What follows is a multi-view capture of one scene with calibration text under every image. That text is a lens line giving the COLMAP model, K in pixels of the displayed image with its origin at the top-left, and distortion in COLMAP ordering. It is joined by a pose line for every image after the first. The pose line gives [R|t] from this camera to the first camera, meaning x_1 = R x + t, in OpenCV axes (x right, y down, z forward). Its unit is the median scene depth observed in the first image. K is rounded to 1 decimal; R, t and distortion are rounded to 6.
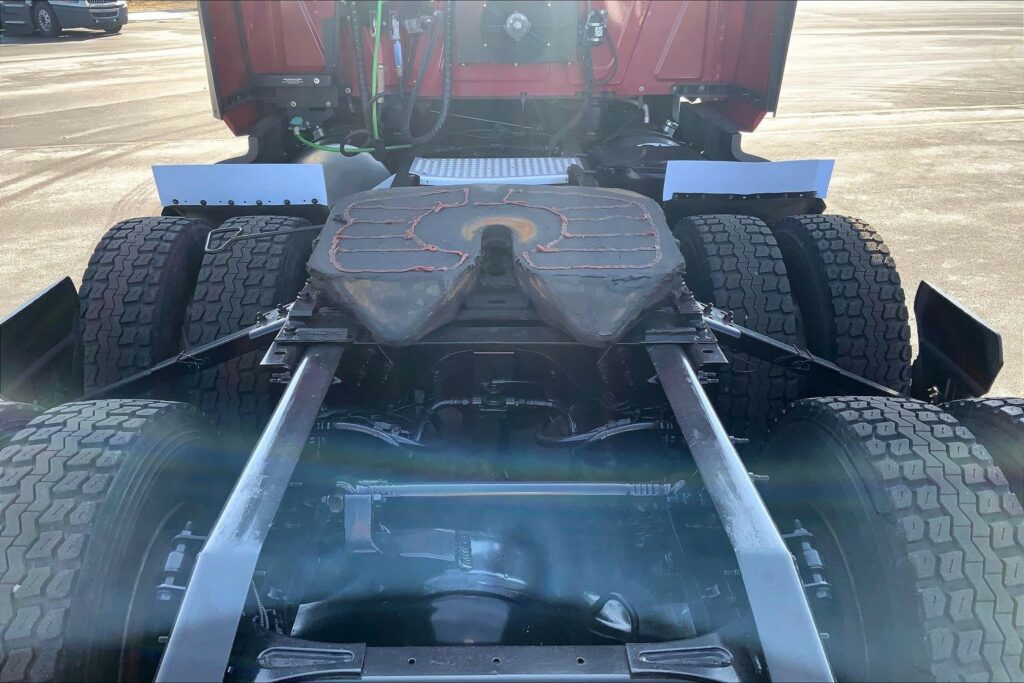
lens RADIAL K [[852.8, 0, 504.9], [0, 852.8, 351.9], [0, 0, 1]] dist [0.086032, -0.134665]
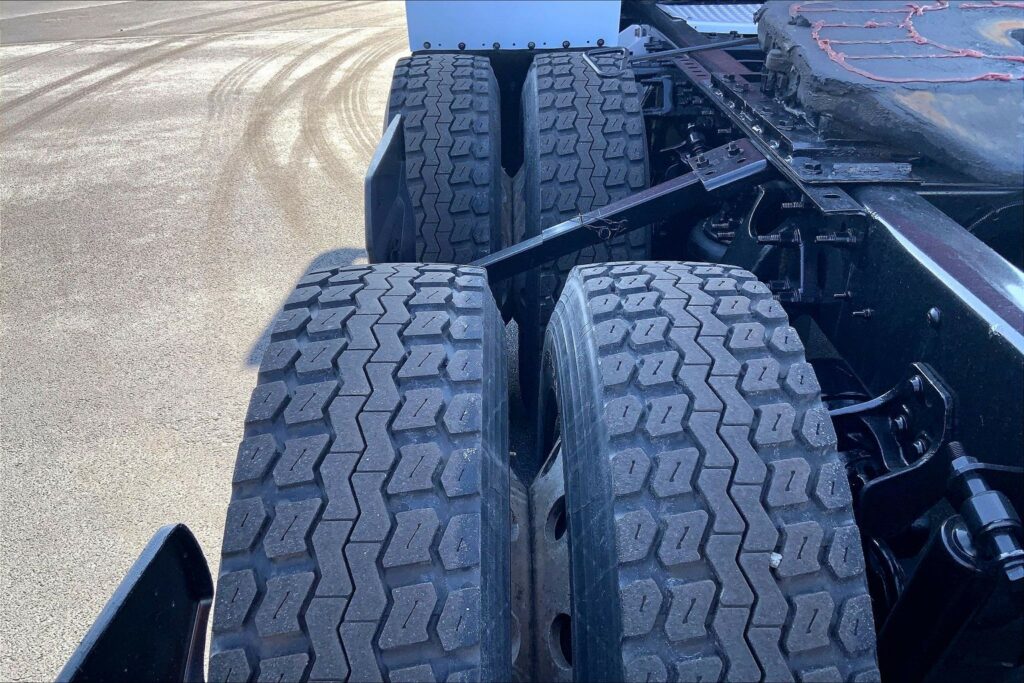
lens RADIAL K [[852.8, 0, 512.0], [0, 852.8, 346.5], [0, 0, 1]] dist [0.086032, -0.134665]
pose [[0.999988, -0.004587, -0.001822, -0.145824], [0.004724, 0.996426, 0.084338, 0.017143], [0.001429, -0.084346, 0.996436, 0.089263]]
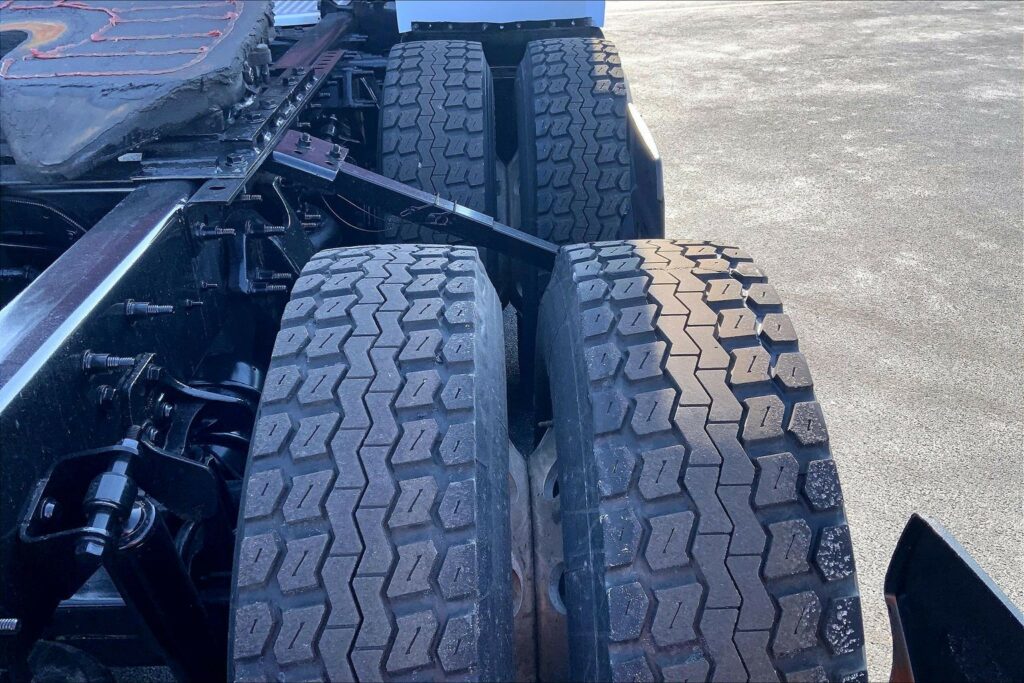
lens RADIAL K [[852.8, 0, 513.3], [0, 852.8, 349.1], [0, 0, 1]] dist [0.086032, -0.134665]
pose [[0.999725, -0.023438, 0.000143, 0.135646], [0.023320, 0.995256, 0.094452, 0.019545], [-0.002356, -0.094423, 0.995529, 0.087142]]
